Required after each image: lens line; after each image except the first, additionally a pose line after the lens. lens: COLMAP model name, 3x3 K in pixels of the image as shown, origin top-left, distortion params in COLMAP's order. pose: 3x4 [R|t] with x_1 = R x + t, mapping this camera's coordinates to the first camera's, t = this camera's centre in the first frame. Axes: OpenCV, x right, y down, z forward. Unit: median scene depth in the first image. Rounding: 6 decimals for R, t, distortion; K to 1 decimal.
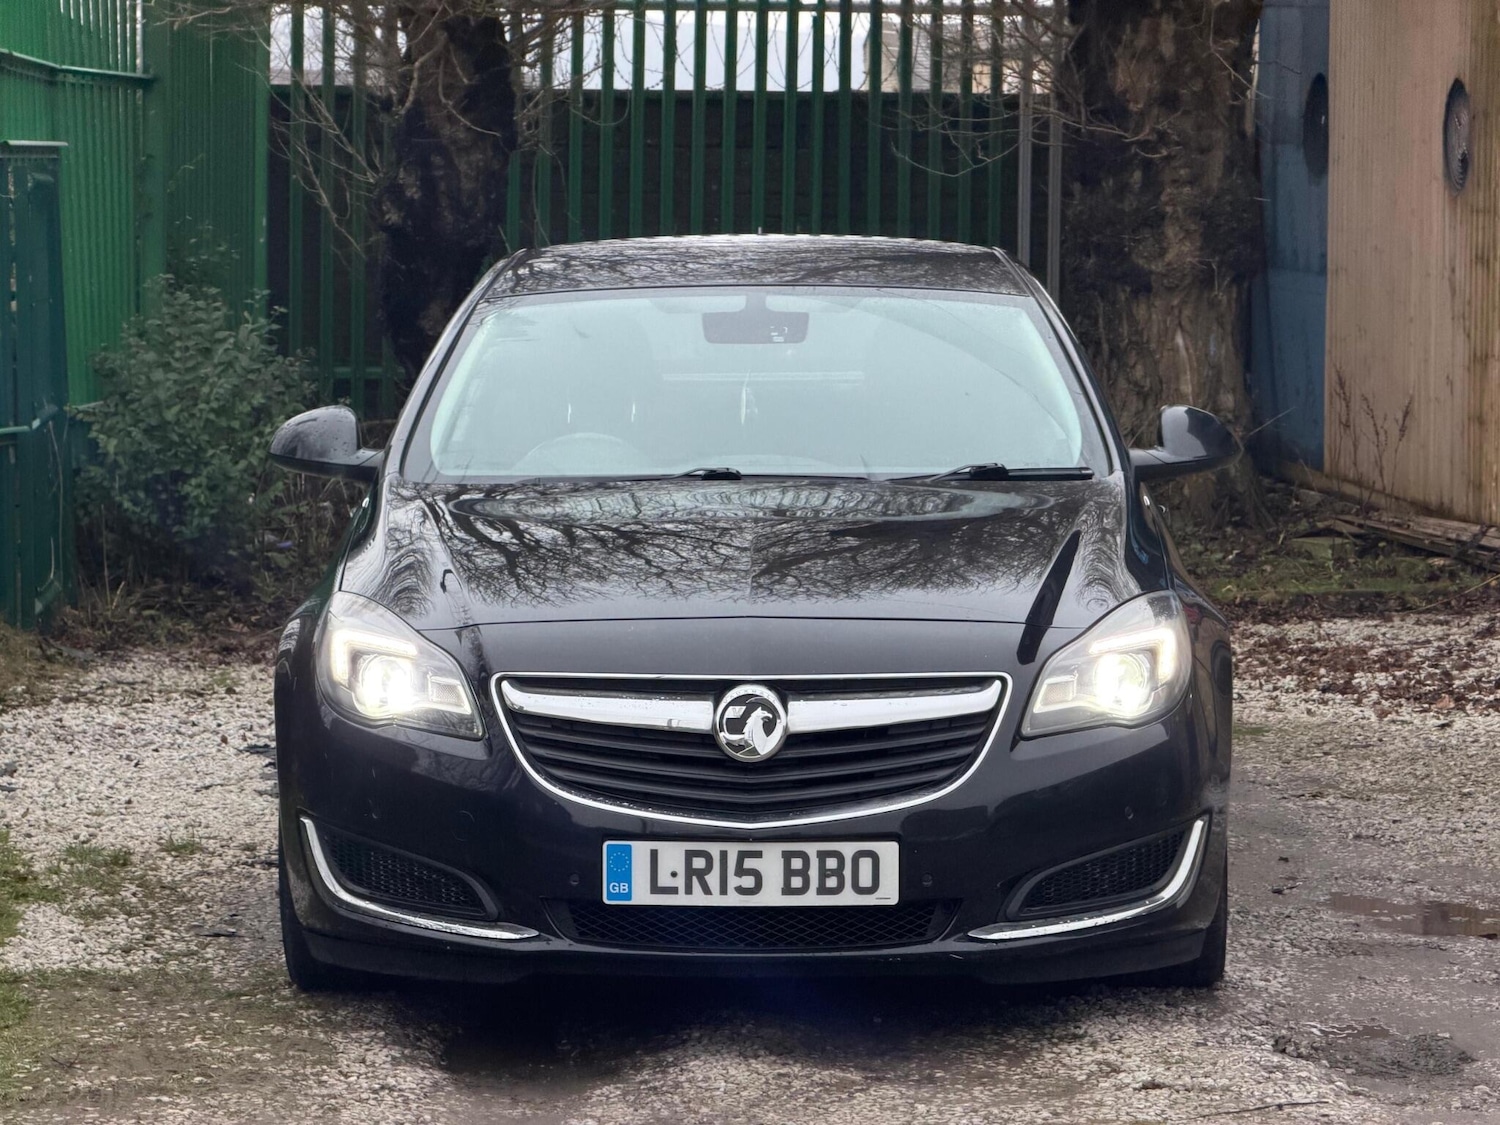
lens RADIAL K [[4395.3, 0, 750.0], [0, 4395.3, 562.5], [0, 0, 1]] dist [0.123389, 0.908649]
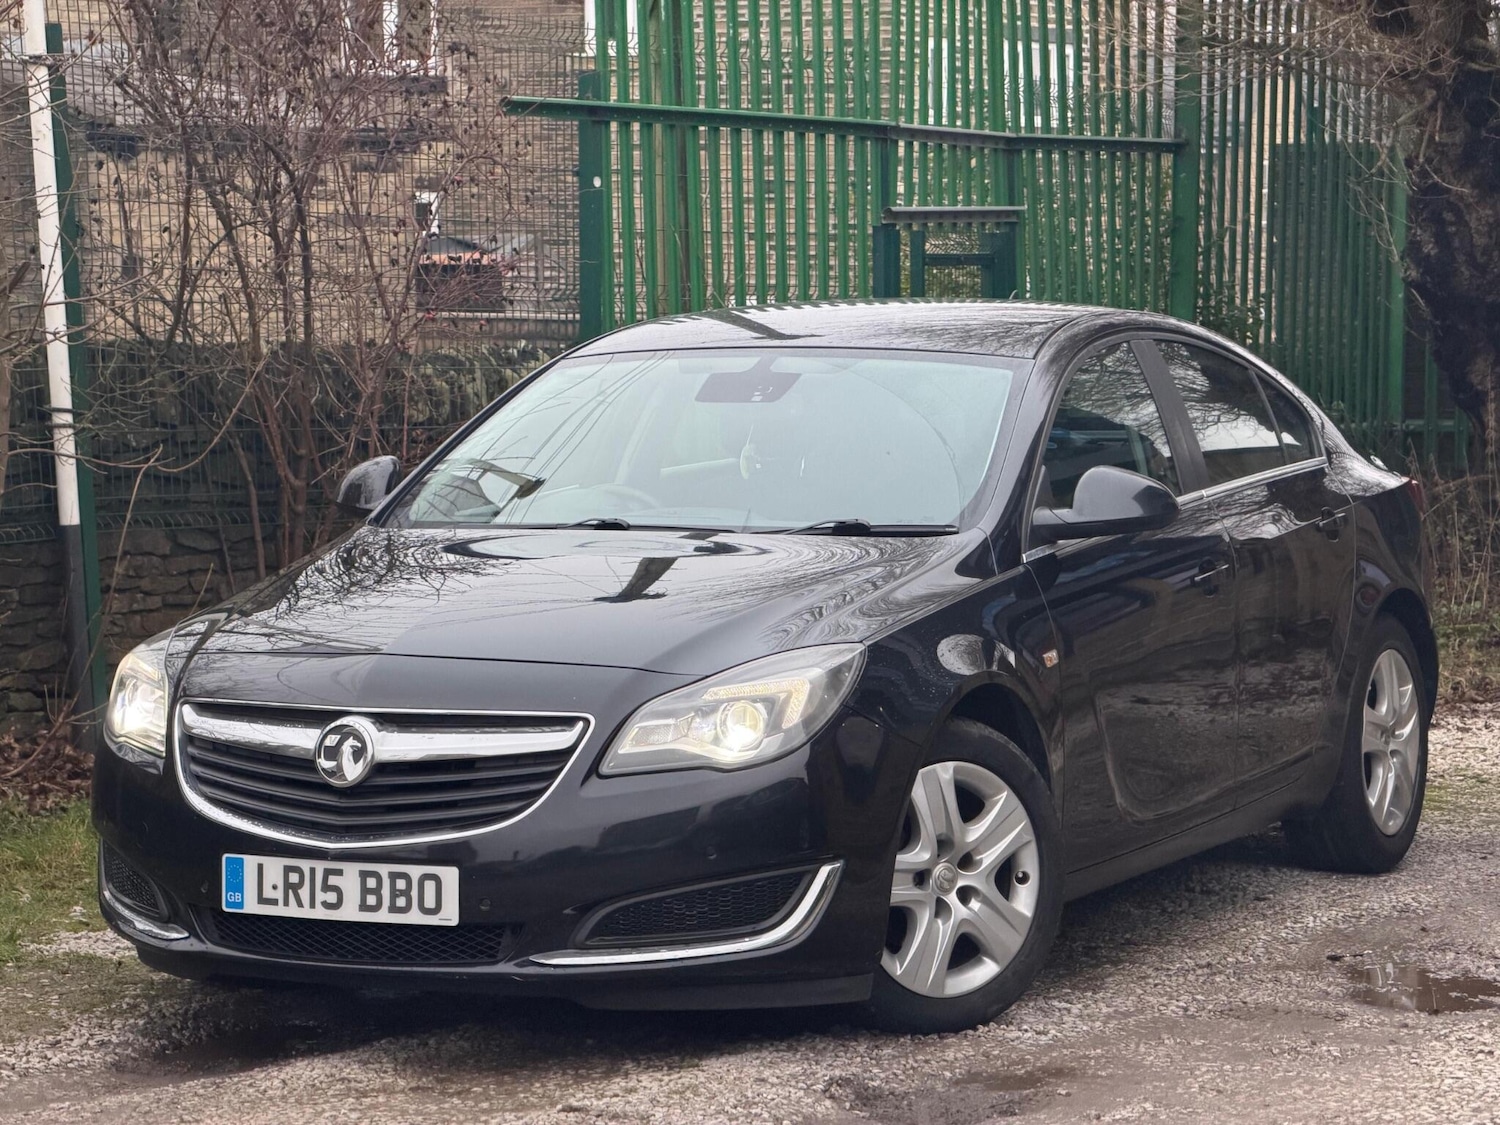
lens RADIAL K [[4331.6, 0, 766.3], [0, 4331.6, 498.4], [0, 0, 1]] dist [0.228894, 0.379626]
pose [[0.912589, 0.017667, -0.408497, 0.532860], [-0.027913, 0.999427, -0.019134, -0.008305], [0.407925, 0.028864, 0.912559, 0.060290]]
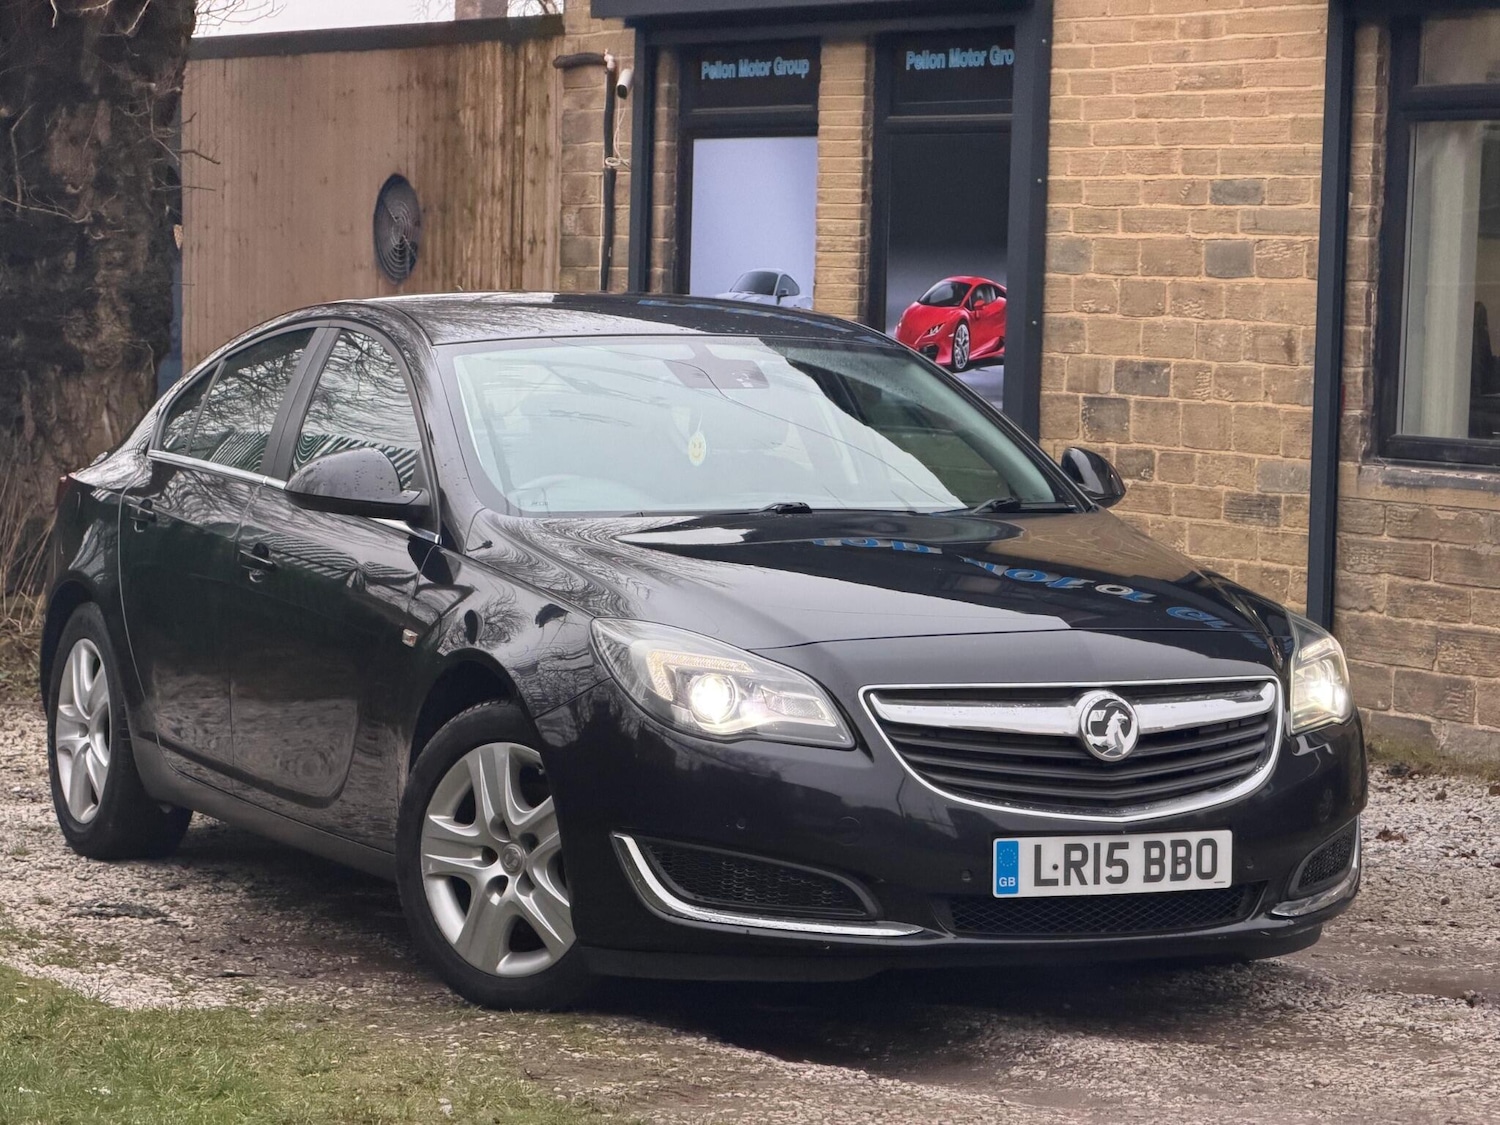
lens RADIAL K [[4306.5, 0, 751.3], [0, 4306.5, 588.9], [0, 0, 1]] dist [0.249853, -1.014015]
pose [[0.898940, -0.010541, 0.437945, -0.546504], [0.018671, 0.999724, -0.014261, 0.016278], [-0.437674, 0.020997, 0.898888, 0.078455]]
